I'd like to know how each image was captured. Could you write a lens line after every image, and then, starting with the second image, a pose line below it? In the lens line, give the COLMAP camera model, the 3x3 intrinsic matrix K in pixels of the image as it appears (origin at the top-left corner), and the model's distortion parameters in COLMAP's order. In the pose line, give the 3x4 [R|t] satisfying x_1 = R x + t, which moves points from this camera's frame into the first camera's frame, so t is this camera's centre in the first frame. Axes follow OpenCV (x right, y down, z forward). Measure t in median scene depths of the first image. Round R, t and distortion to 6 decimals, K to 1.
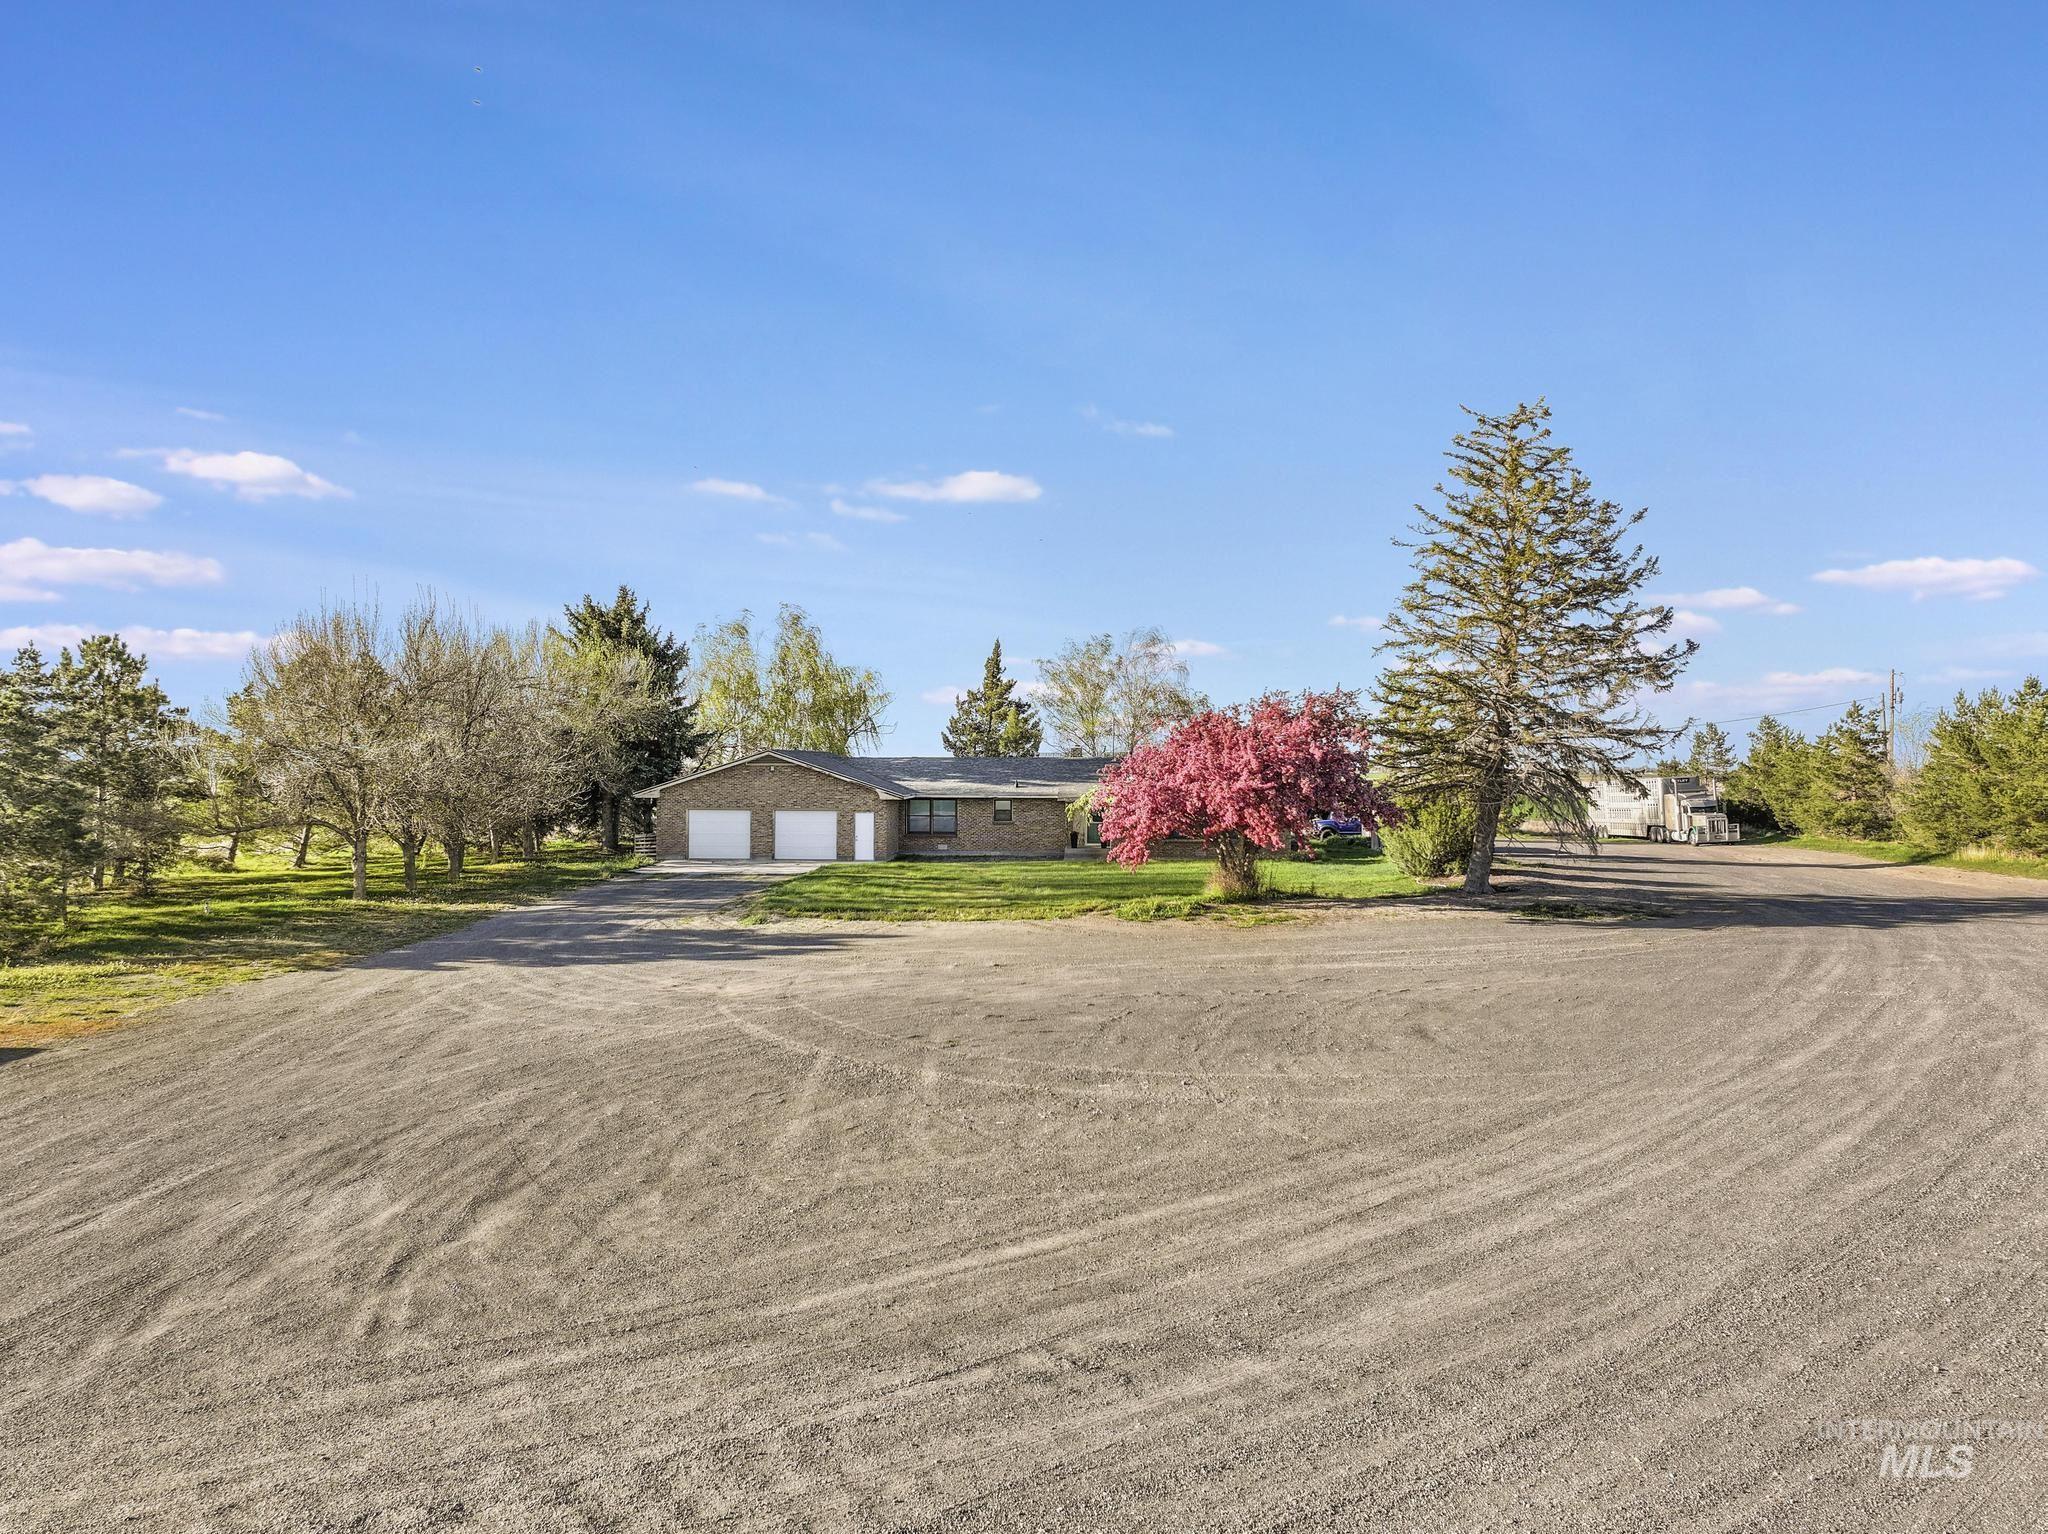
lens RADIAL K [[1454.2, 0, 1022.4], [0, 1454.2, 784.0], [0, 0, 1]] dist [0.006022, 0.002266]
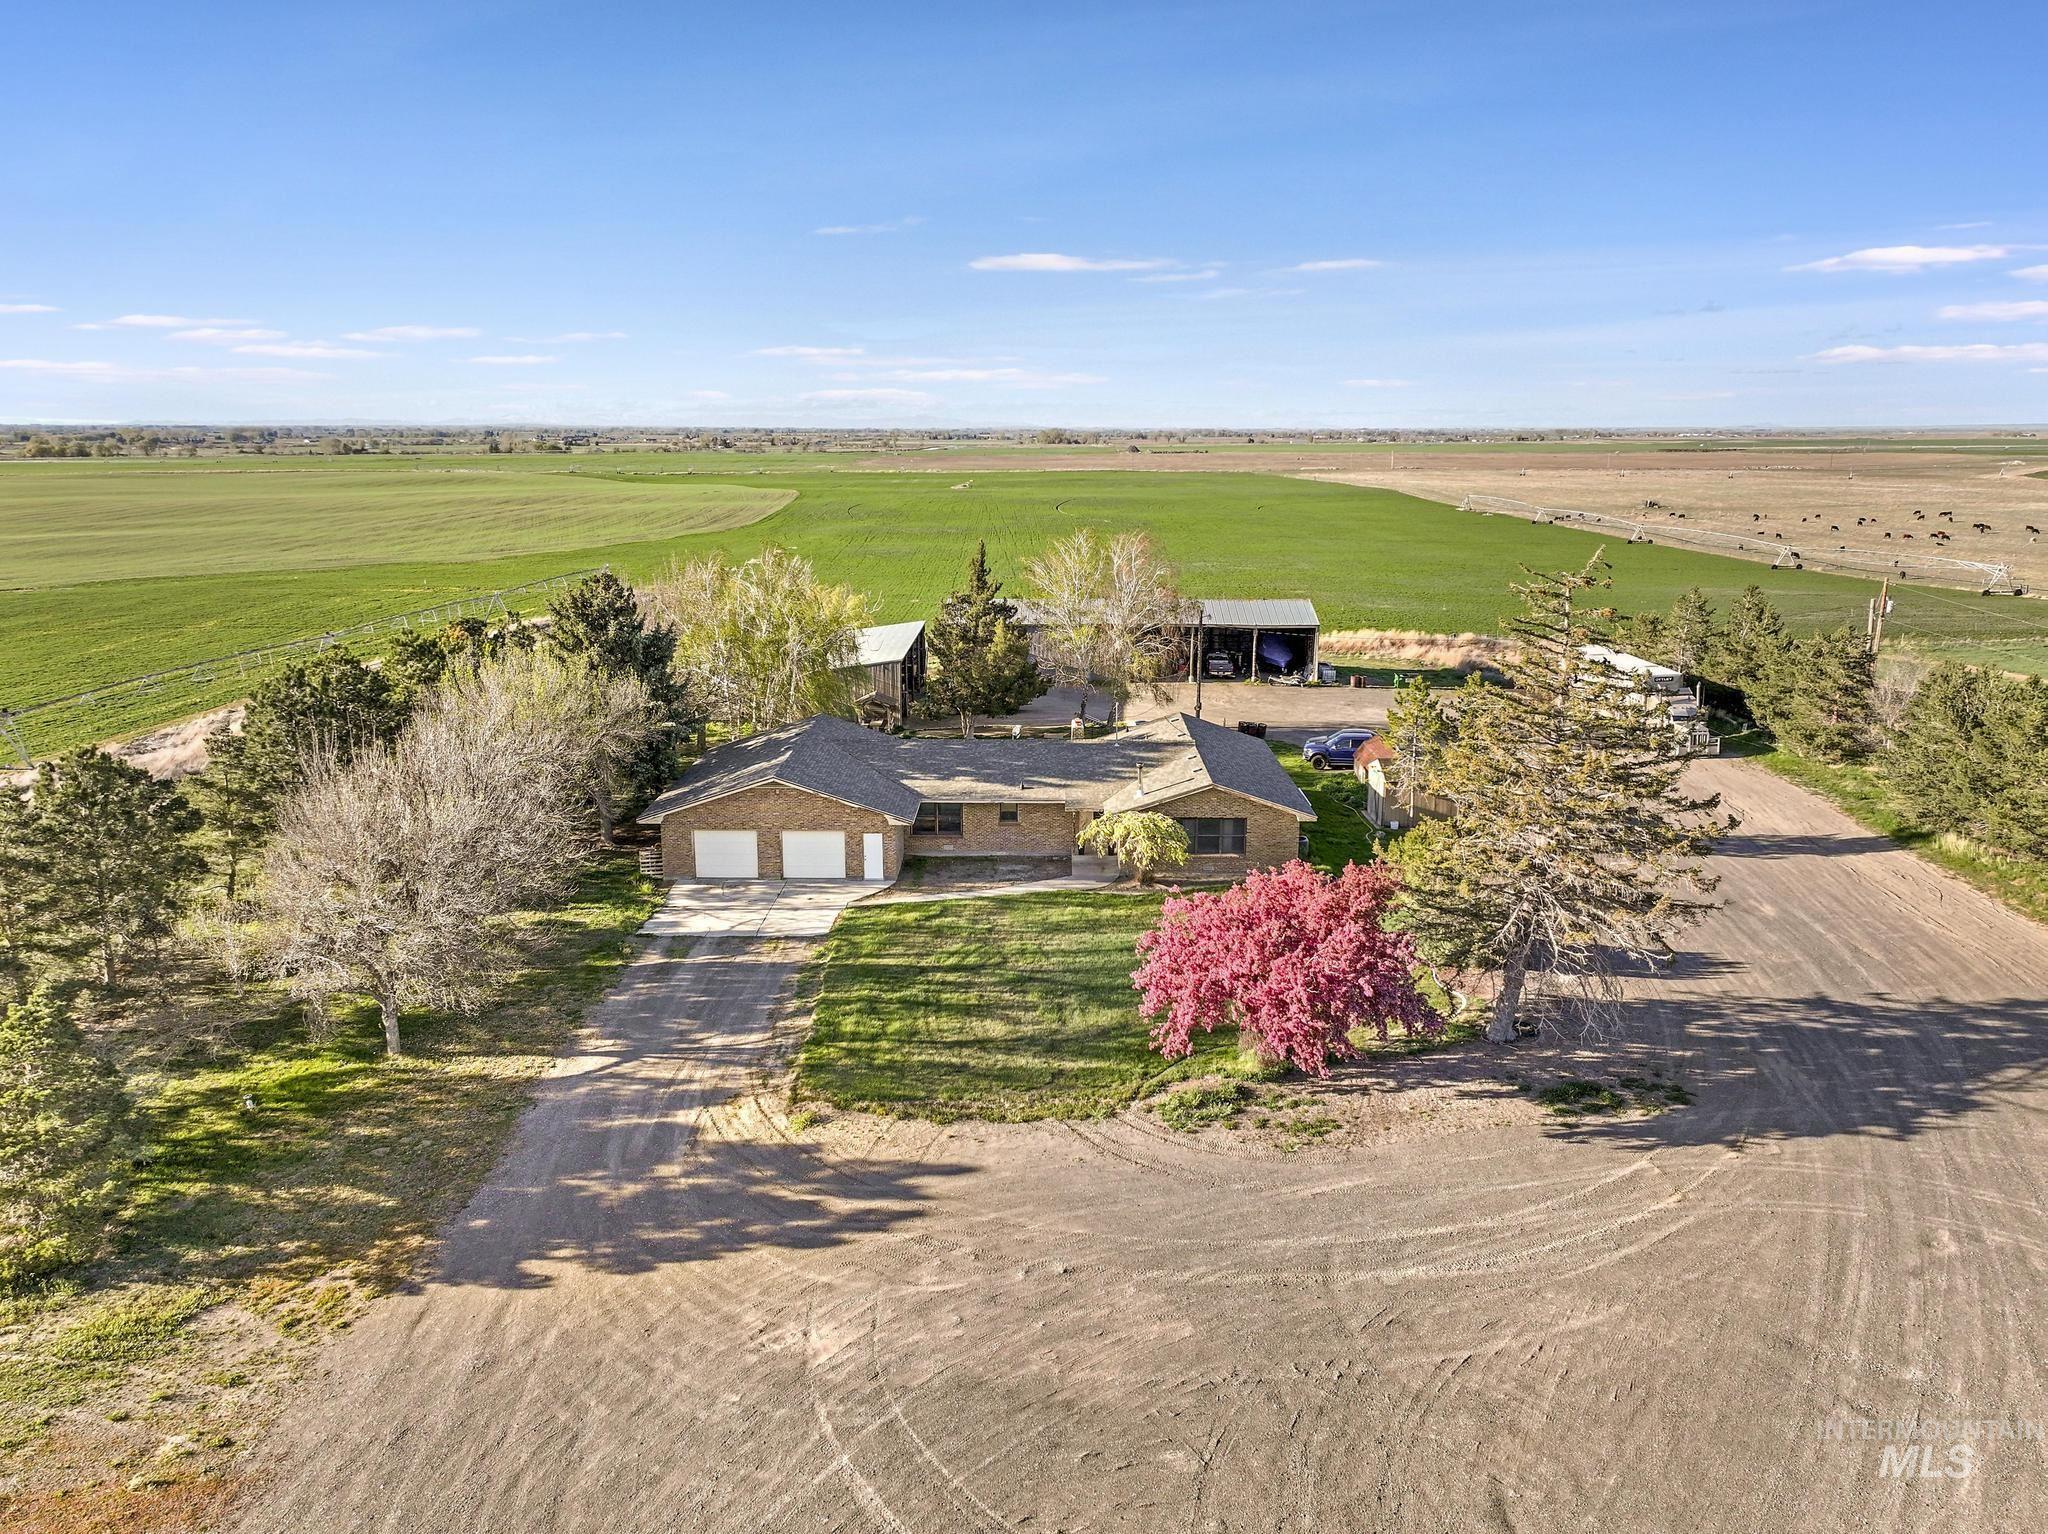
lens RADIAL K [[1454.2, 0, 1023.9], [0, 1454.2, 757.9], [0, 0, 1]] dist [0.006022, 0.002266]
pose [[0.999162, -0.011579, 0.039259, -0.043803], [0.002954, 0.977055, 0.212968, -0.239792], [-0.040824, -0.212673, 0.976270, 0.039088]]
